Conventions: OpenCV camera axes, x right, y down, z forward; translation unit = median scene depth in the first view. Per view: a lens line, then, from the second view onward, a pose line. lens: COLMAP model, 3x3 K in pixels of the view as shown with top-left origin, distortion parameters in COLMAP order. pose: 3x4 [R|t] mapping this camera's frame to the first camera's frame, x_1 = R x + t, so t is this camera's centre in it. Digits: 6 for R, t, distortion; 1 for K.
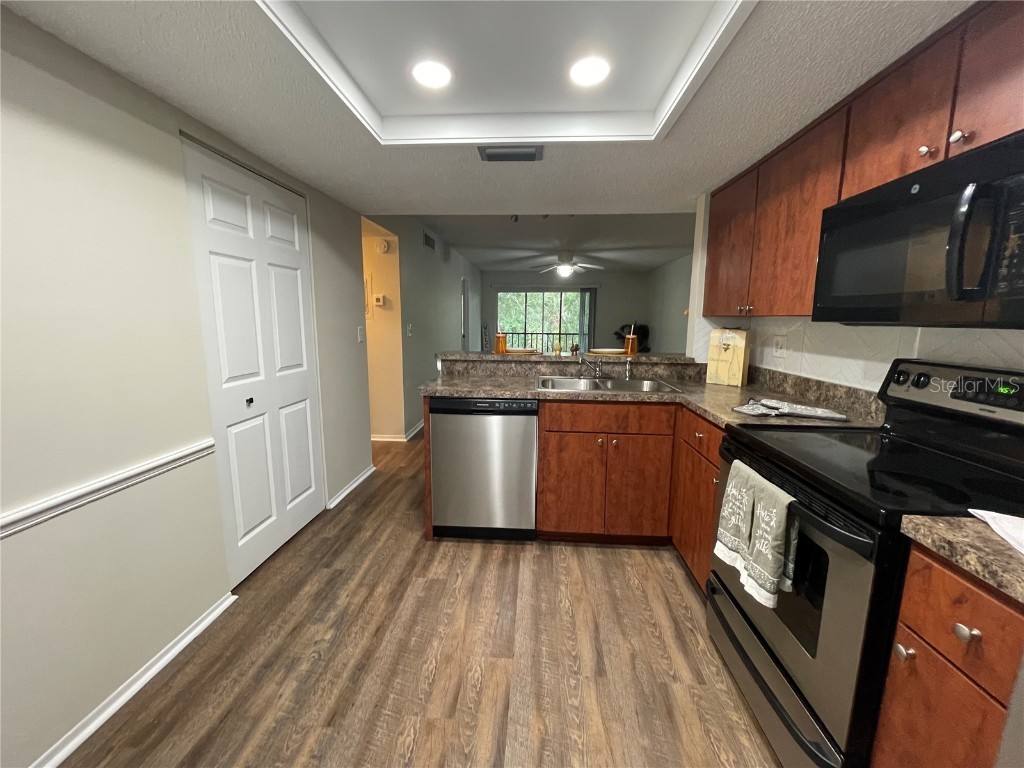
lens RADIAL K [[413.2, 0, 508.2], [0, 413.2, 382.7], [0, 0, 1]] dist [-0.010874, 0.006601]
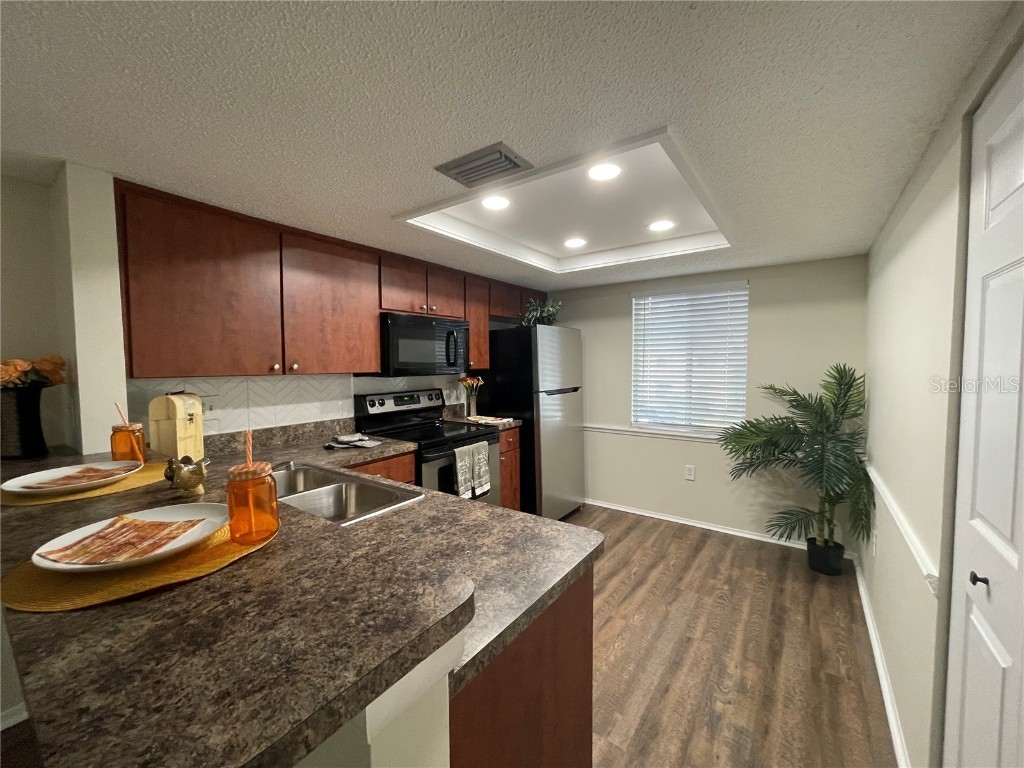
lens RADIAL K [[411.7, 0, 508.5], [0, 411.7, 382.7], [0, 0, 1]] dist [-0.000774, -0.000028]
pose [[-0.849385, -0.030058, 0.526917, -0.445676], [0.079848, 0.979566, 0.184594, -0.309991], [-0.521698, 0.198865, -0.829629, 1.693883]]
